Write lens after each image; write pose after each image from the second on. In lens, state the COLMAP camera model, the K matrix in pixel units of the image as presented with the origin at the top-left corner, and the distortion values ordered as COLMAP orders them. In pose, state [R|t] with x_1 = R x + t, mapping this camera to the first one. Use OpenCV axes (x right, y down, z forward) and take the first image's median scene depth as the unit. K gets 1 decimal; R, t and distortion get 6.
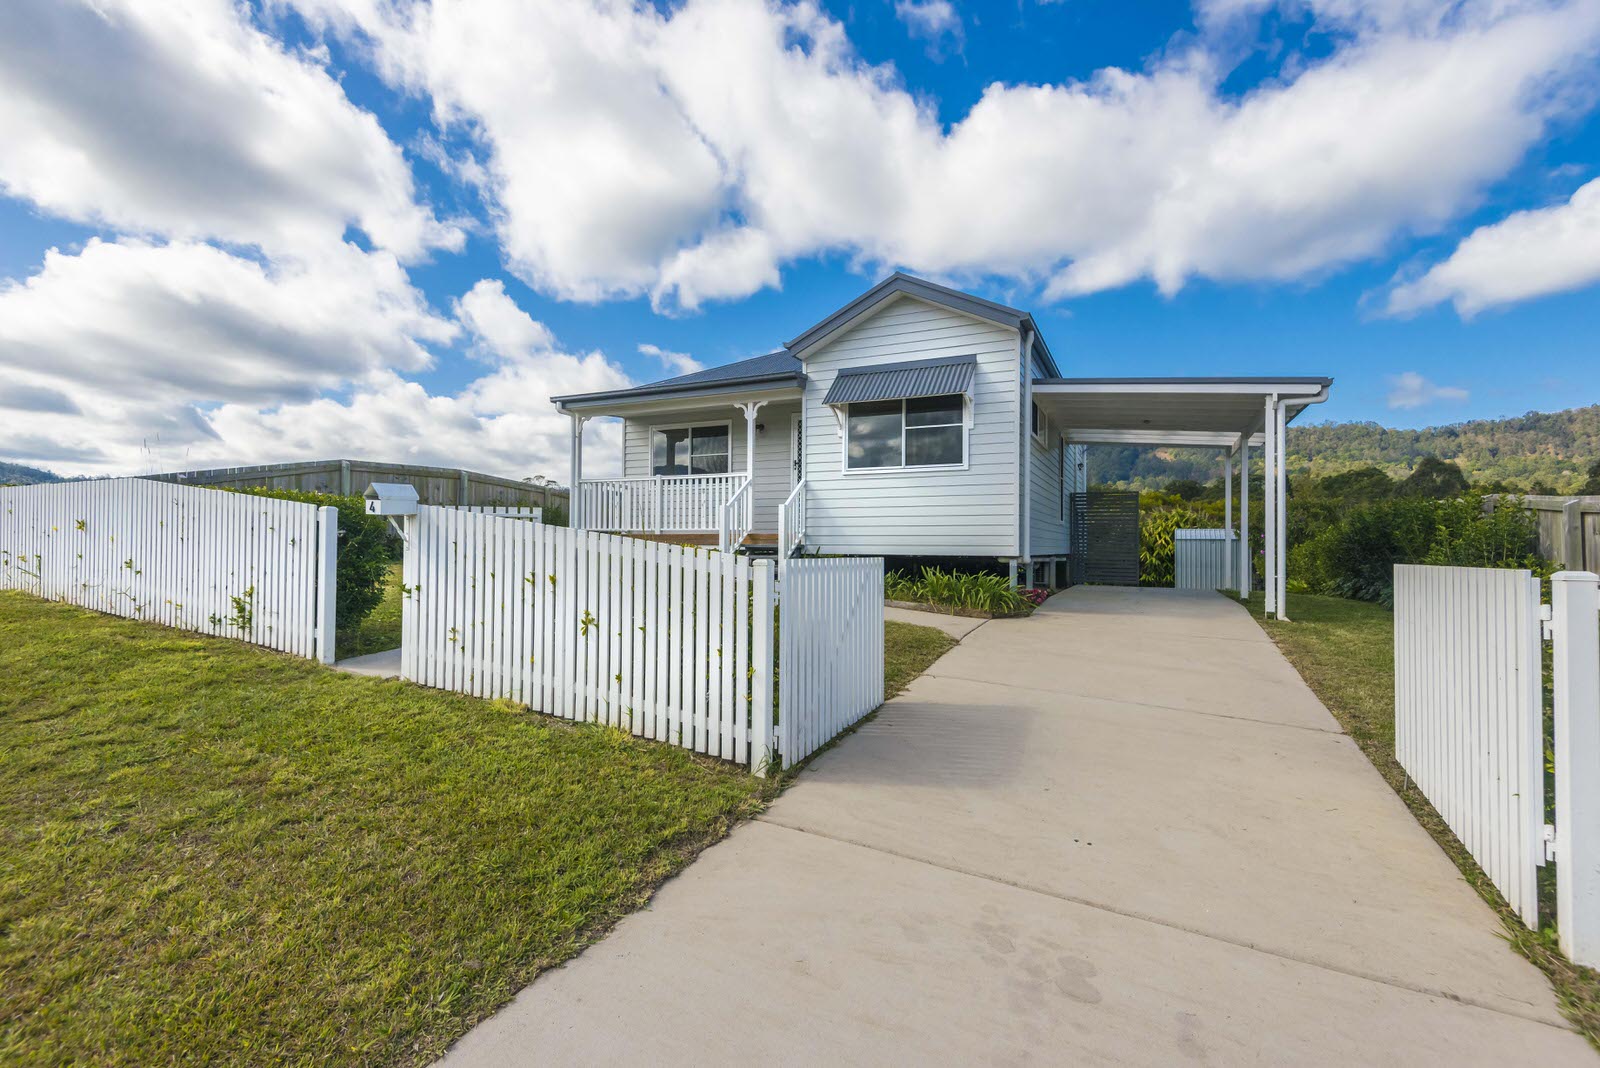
lens RADIAL K [[736.7, 0, 800.0], [0, 736.7, 534.0], [0, 0, 1]] dist [0.041435, -0.000445]
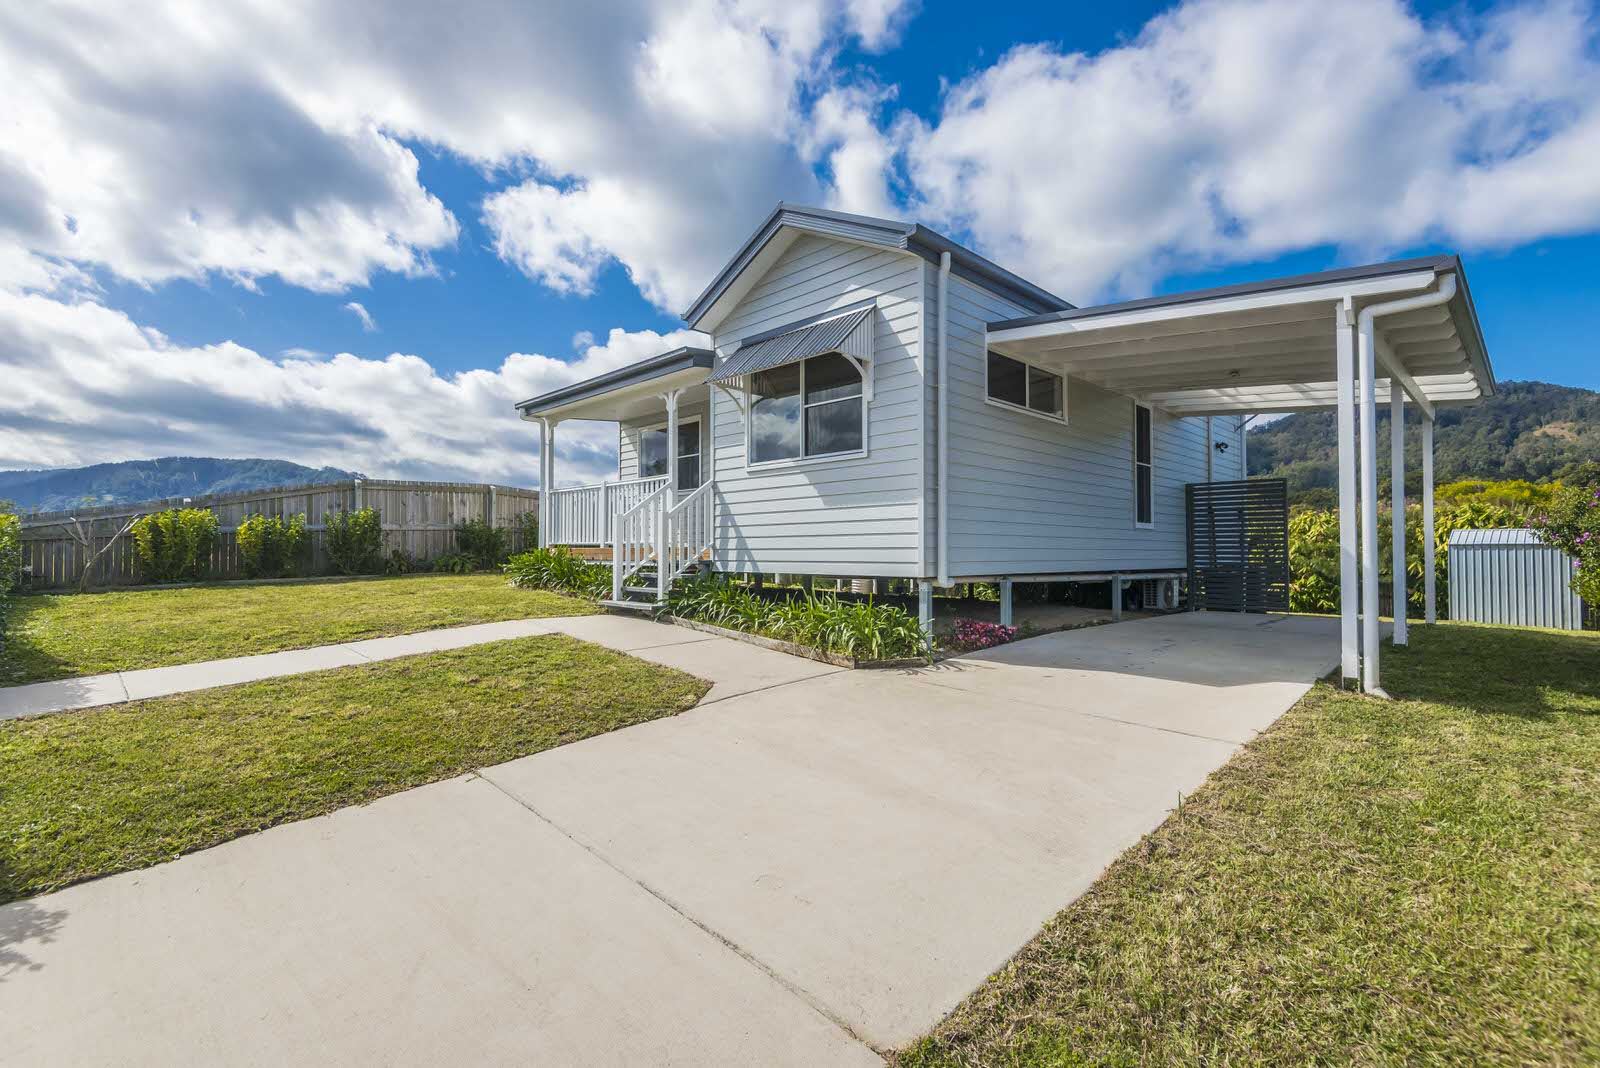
lens RADIAL K [[736.7, 0, 800.0], [0, 736.7, 534.0], [0, 0, 1]] dist [0.041435, -0.000445]
pose [[0.941657, -0.015183, -0.336232, 0.374687], [0.011989, 0.999861, -0.011572, -0.004297], [0.336361, 0.006866, 0.941708, 0.274300]]
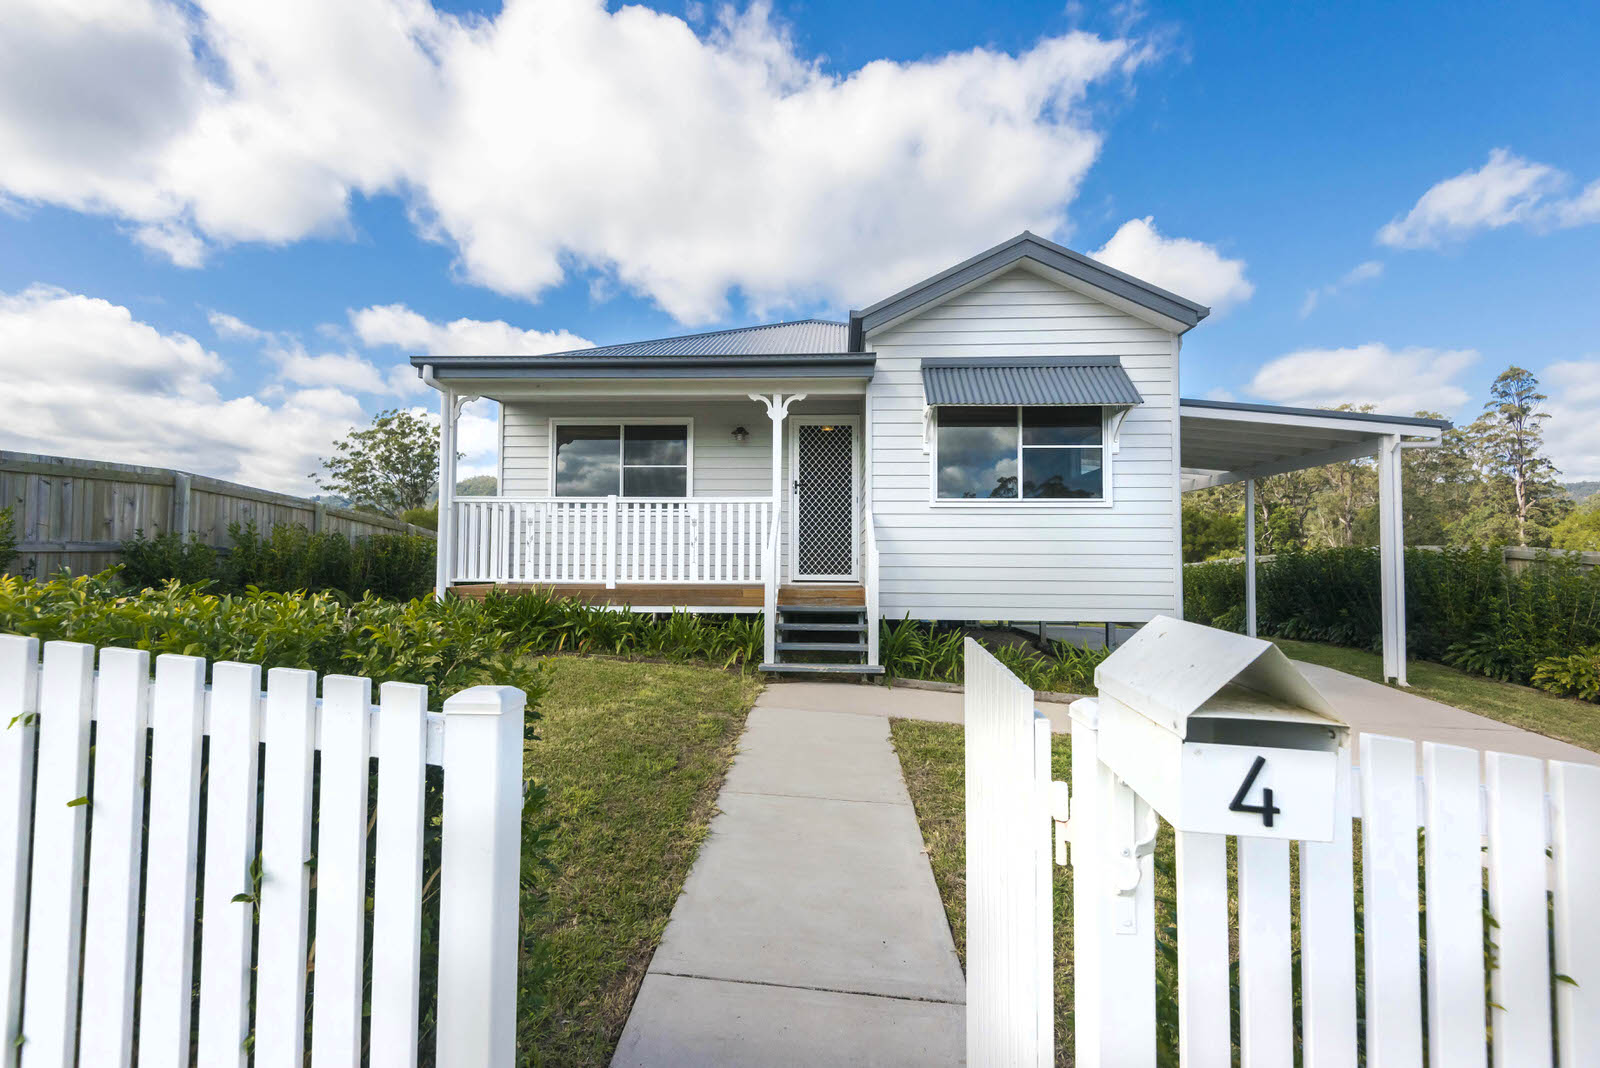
lens RADIAL K [[736.7, 0, 800.0], [0, 736.7, 534.0], [0, 0, 1]] dist [0.041435, -0.000445]
pose [[0.919502, 0.011769, 0.392910, -0.331803], [-0.005351, 0.999834, -0.017425, -0.041587], [-0.393050, 0.013920, 0.919412, 0.397101]]
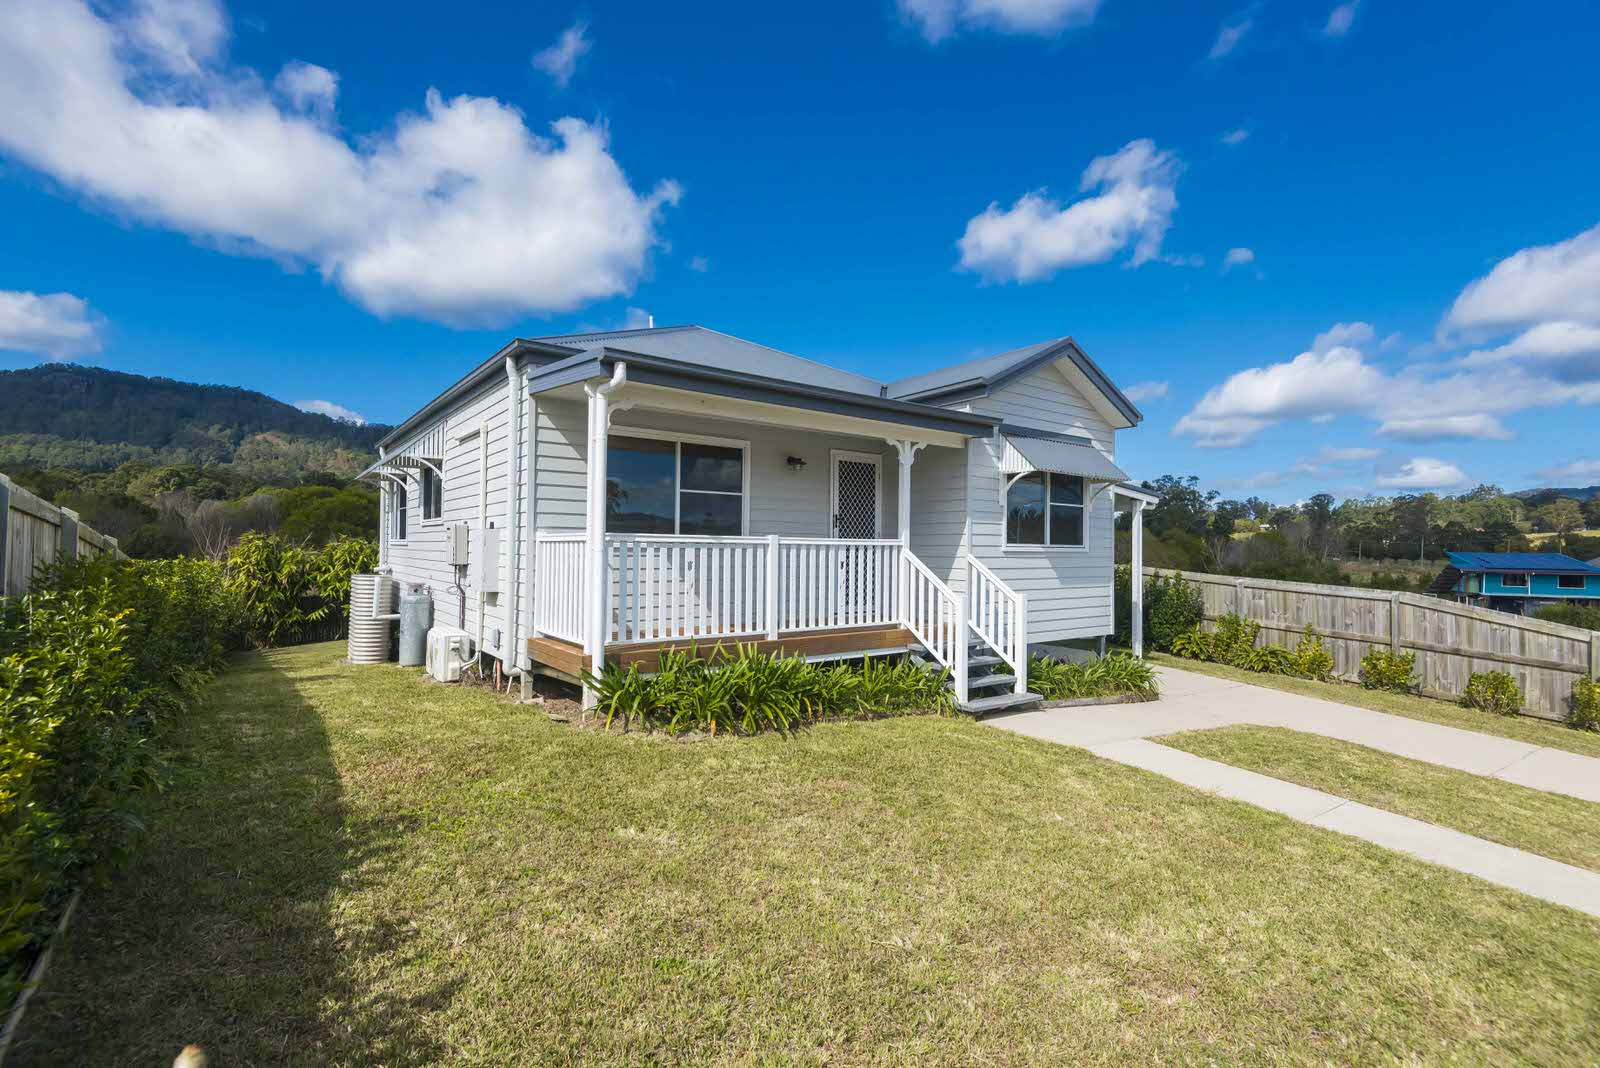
lens RADIAL K [[736.7, 0, 800.0], [0, 736.7, 534.0], [0, 0, 1]] dist [0.041435, -0.000445]
pose [[0.451502, 0.012537, 0.892182, -0.778406], [-0.023747, 0.999716, -0.002030, -0.091962], [-0.891954, -0.020270, 0.451672, 0.824226]]
